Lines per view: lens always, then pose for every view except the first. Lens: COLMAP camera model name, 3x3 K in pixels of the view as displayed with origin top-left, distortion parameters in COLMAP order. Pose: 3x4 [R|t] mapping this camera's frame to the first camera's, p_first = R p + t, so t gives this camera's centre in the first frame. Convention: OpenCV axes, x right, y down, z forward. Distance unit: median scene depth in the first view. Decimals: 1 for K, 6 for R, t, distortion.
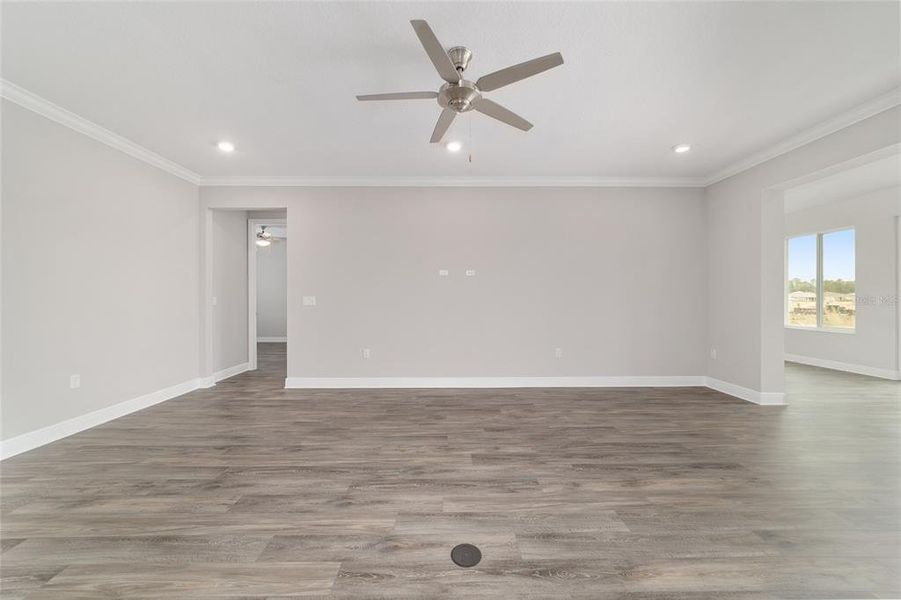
lens RADIAL K [[343.9, 0, 450.5], [0, 343.9, 300.0], [0, 0, 1]] dist [-0.018434, 0.008333]
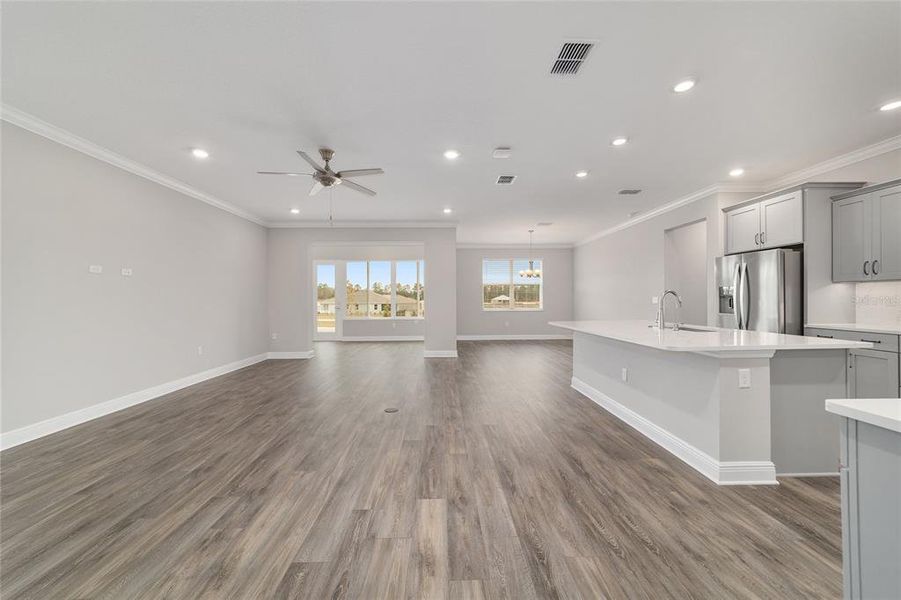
lens RADIAL K [[345.5, 0, 447.6], [0, 345.5, 300.0], [0, 0, 1]] dist [-0.018220, 0.008330]
pose [[-0.007391, -0.001635, 0.999971, -1.483978], [0.010278, 0.999946, 0.001711, -0.005160], [-0.999920, 0.010291, -0.007374, 0.399915]]
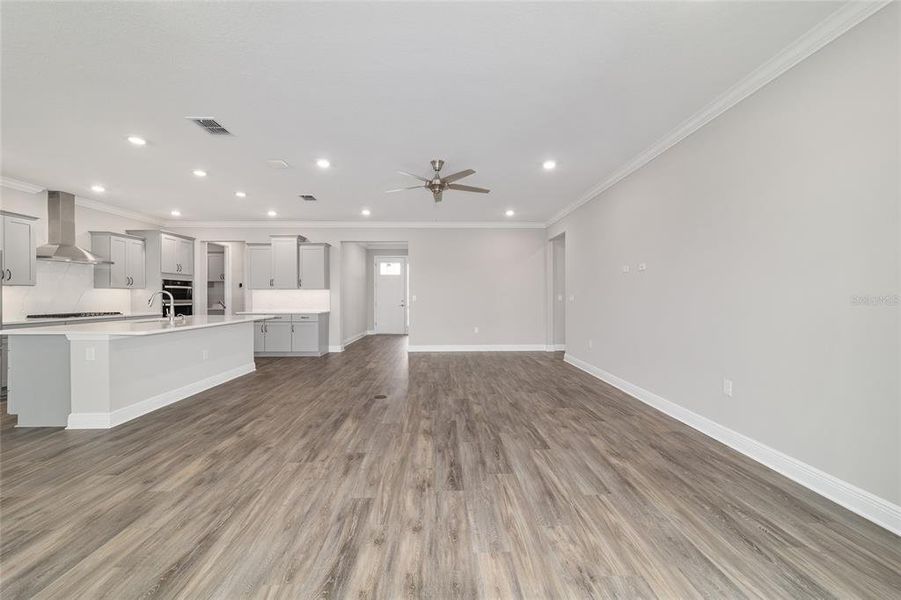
lens RADIAL K [[343.9, 0, 450.5], [0, 343.9, 300.0], [0, 0, 1]] dist [-0.018434, 0.008333]
pose [[0.014132, 0.011776, -0.999831, 1.688099], [-0.002666, 0.999928, 0.011739, -0.009692], [0.999897, 0.002499, 0.014162, 0.951577]]
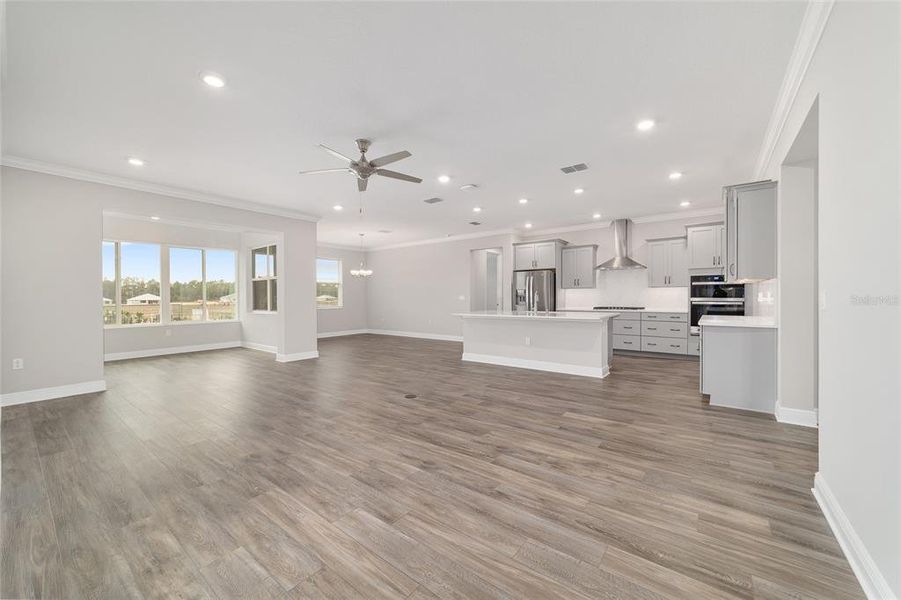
lens RADIAL K [[349.3, 0, 449.5], [0, 349.3, 297.5], [0, 0, 1]] dist [-0.019082, 0.007805]
pose [[-0.781952, 0.004335, 0.623323, -1.170687], [0.010225, 0.999930, 0.005874, -0.007590], [-0.623254, 0.010966, -0.781942, 1.835057]]
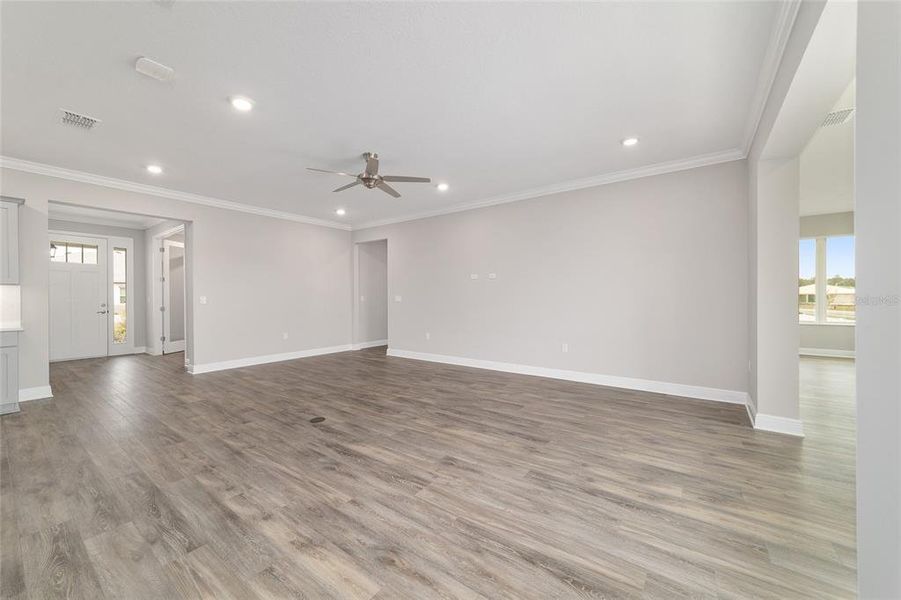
lens RADIAL K [[343.9, 0, 450.5], [0, 343.9, 300.0], [0, 0, 1]] dist [-0.018434, 0.008333]
pose [[0.797670, 0.003333, -0.603084, 1.262879], [0.001248, 0.999973, 0.007176, -0.004090], [0.603092, -0.006477, 0.797645, -0.118693]]
